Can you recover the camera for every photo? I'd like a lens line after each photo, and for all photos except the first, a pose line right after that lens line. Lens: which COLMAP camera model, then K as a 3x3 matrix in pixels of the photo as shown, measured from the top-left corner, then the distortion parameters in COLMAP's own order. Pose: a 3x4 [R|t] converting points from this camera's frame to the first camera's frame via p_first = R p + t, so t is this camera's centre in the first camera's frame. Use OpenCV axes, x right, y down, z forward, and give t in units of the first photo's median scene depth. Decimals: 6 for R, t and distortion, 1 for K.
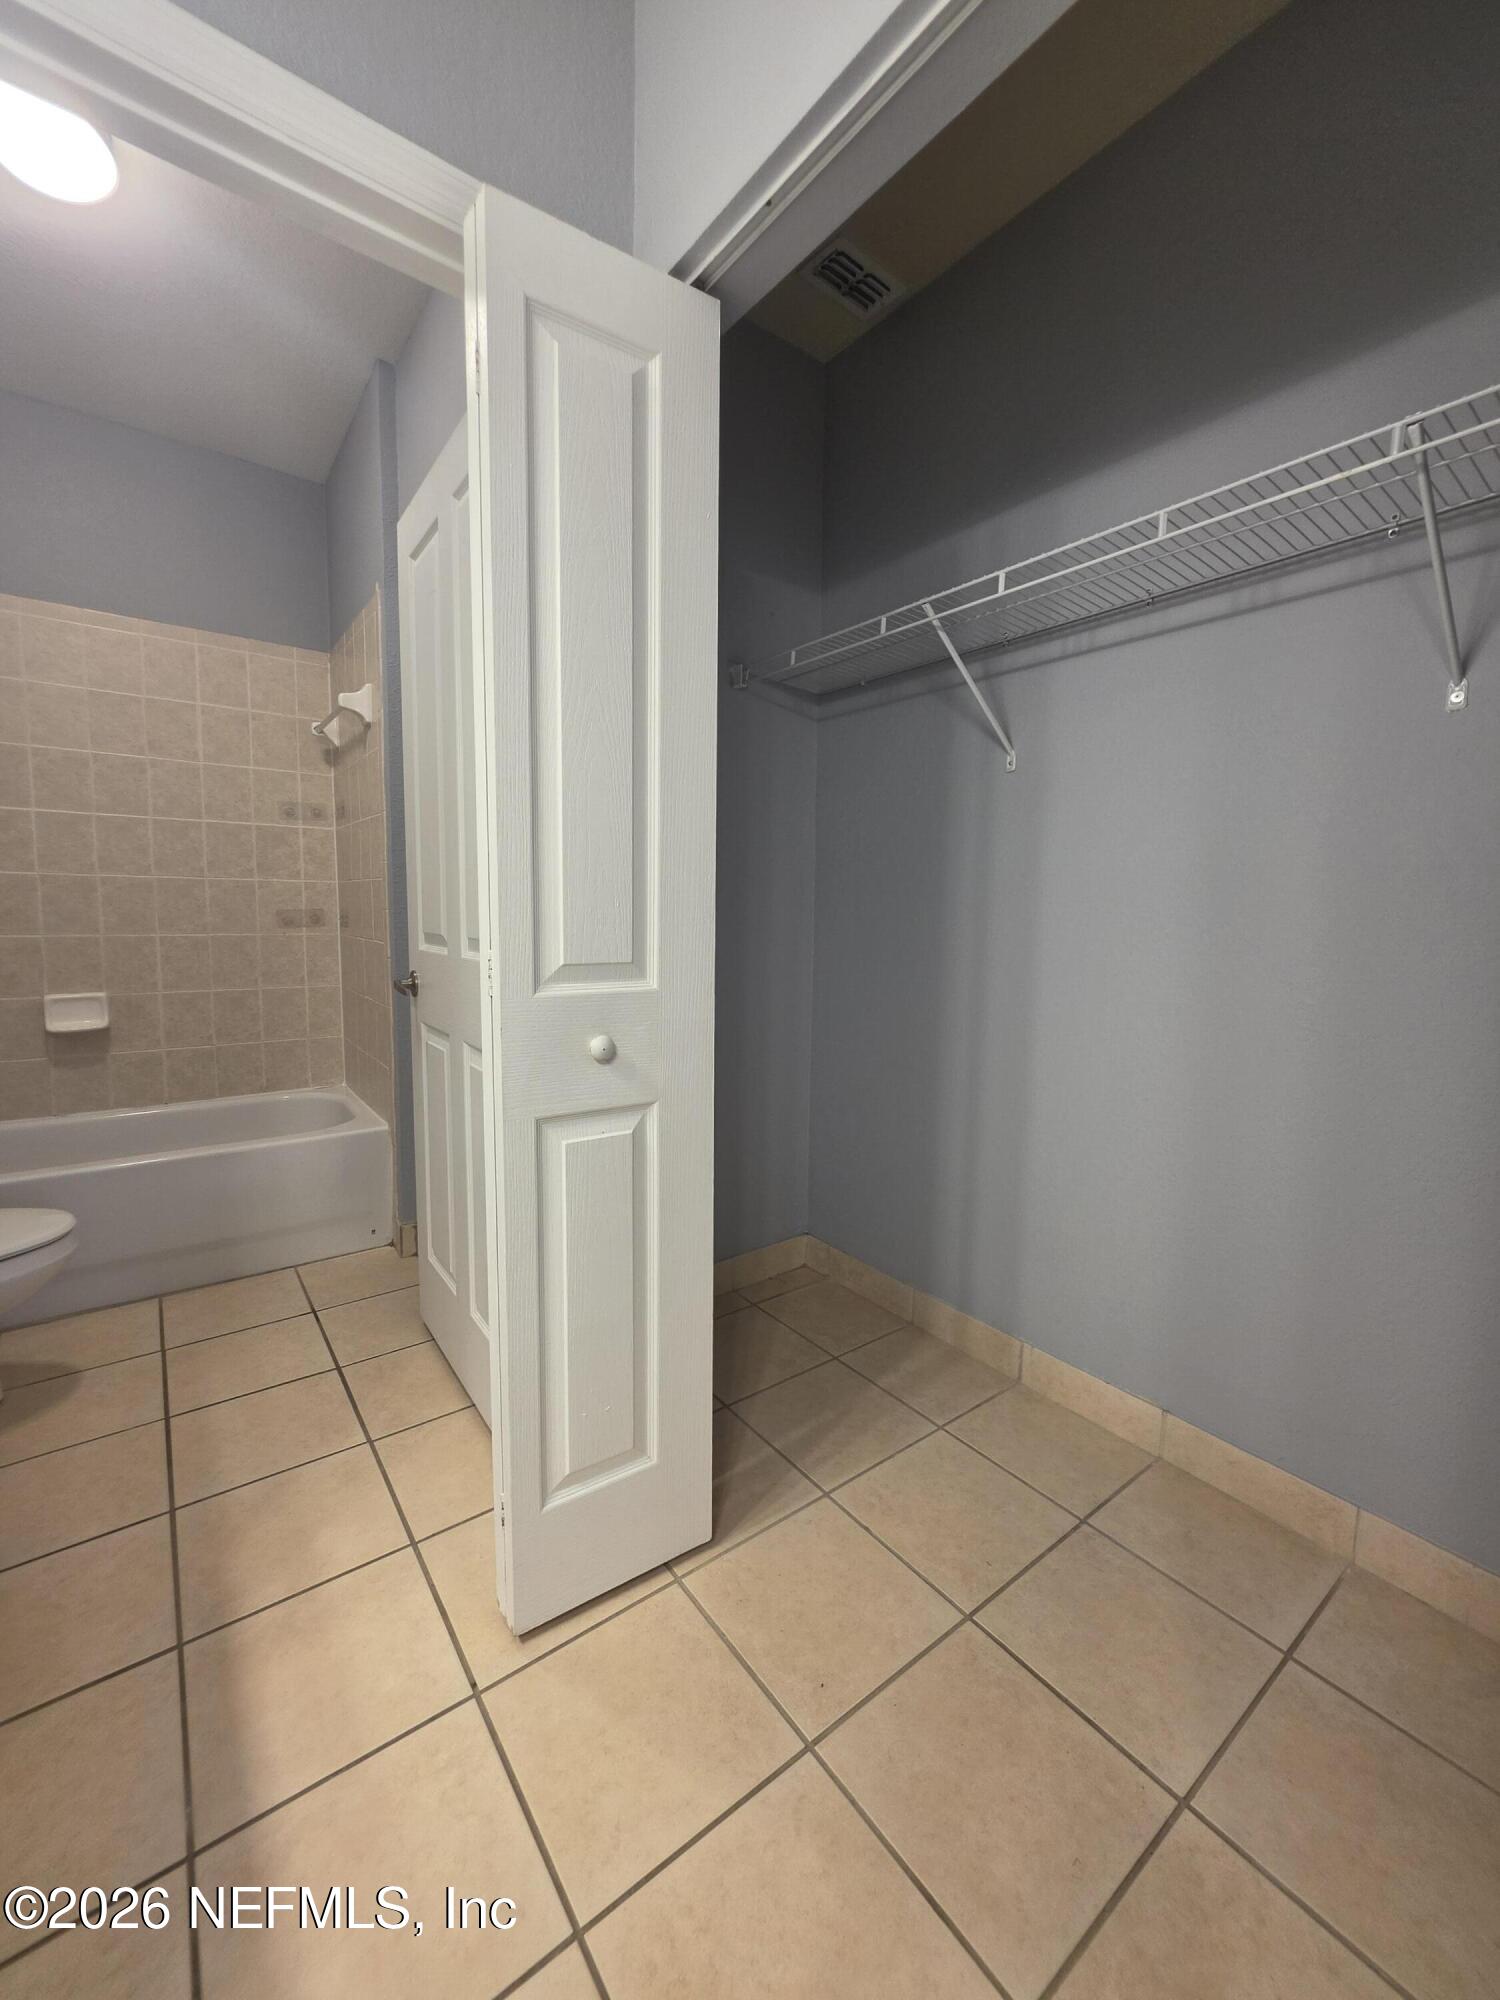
lens RADIAL K [[805.5, 0, 751.4], [0, 805.5, 989.4], [0, 0, 1]] dist [-0.005544, 0.000025]
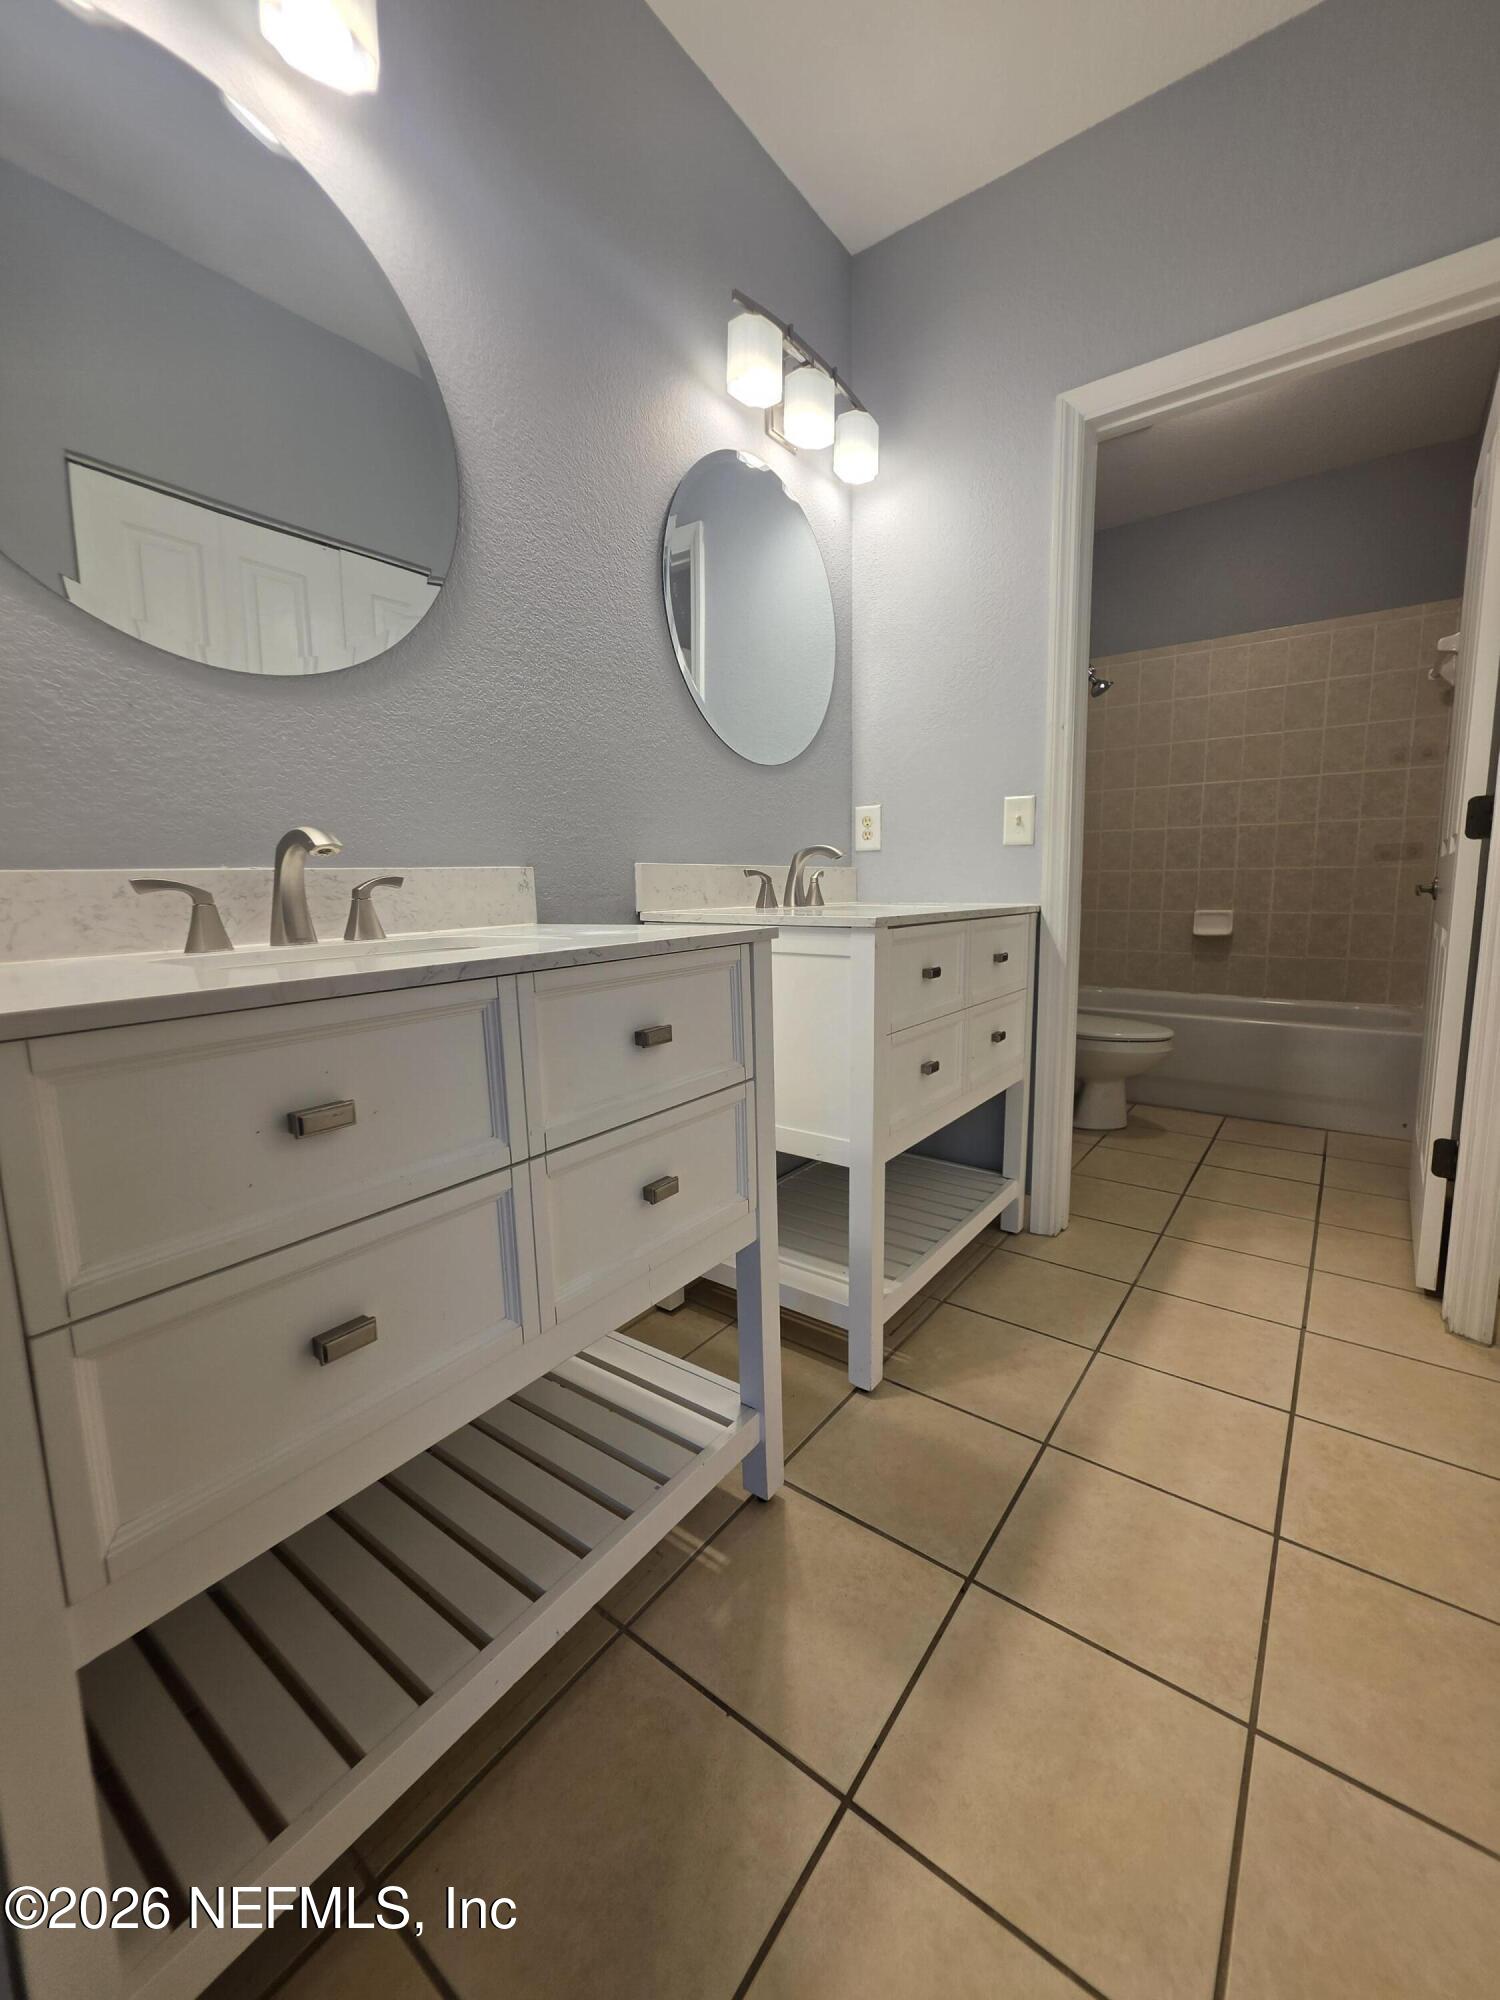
lens RADIAL K [[805.5, 0, 757.4], [0, 805.5, 995.1], [0, 0, 1]] dist [-0.005544, 0.000025]
pose [[0.281743, 0.111283, -0.953015, 0.310178], [-0.076477, 0.992696, 0.093307, 0.083154], [0.956437, 0.046595, 0.288196, -0.185786]]
